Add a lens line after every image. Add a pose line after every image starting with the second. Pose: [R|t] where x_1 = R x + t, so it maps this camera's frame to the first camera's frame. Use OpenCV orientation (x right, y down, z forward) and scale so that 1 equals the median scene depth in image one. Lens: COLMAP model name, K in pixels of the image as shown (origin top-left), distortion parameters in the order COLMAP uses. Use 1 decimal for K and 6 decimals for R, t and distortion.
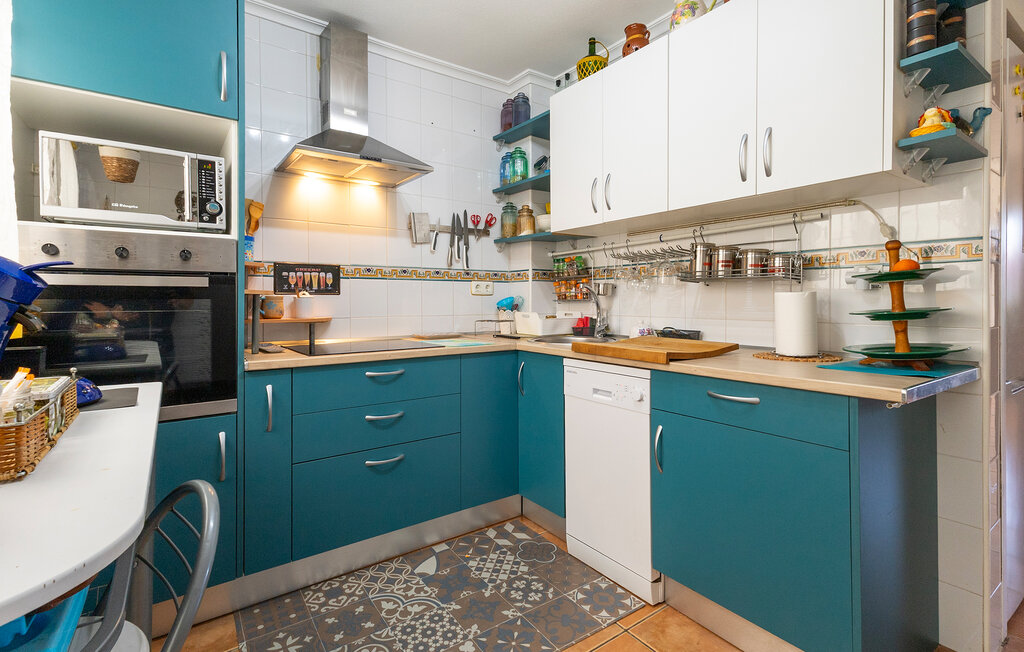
lens RADIAL K [[478.0, 0, 509.9], [0, 478.0, 335.7], [0, 0, 1]] dist [0.023287, -0.000283]
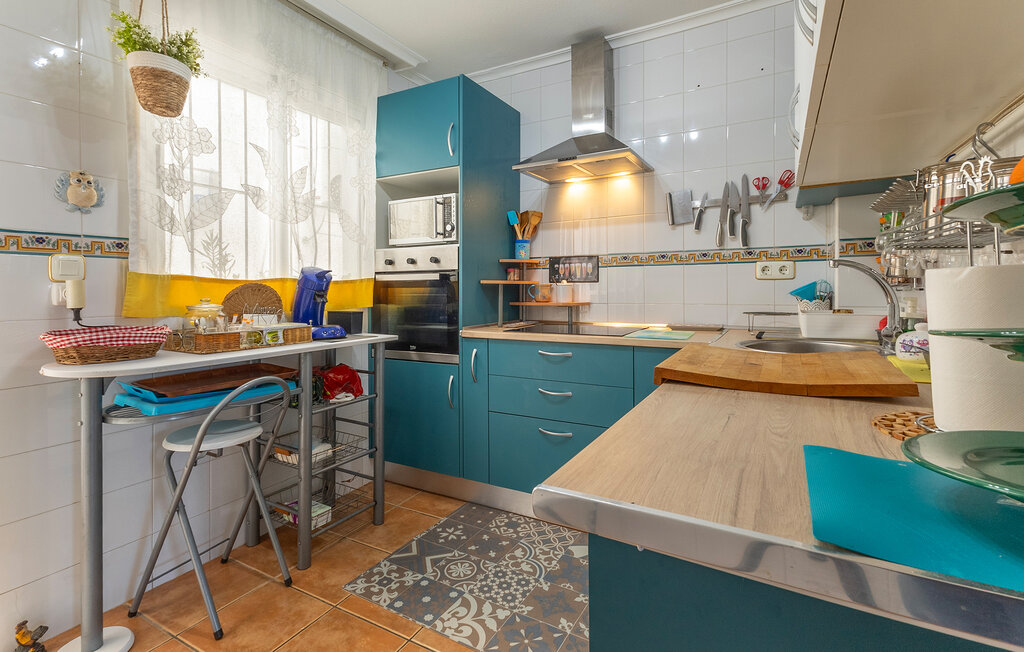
lens RADIAL K [[473.6, 0, 511.5], [0, 473.6, 321.1], [0, 0, 1]] dist [0.031029, -0.000500]
pose [[0.431308, 0.062171, -0.900060, 0.588515], [-0.062781, 0.997273, 0.038801, -0.028357], [0.900018, 0.039771, 0.434035, 0.378009]]
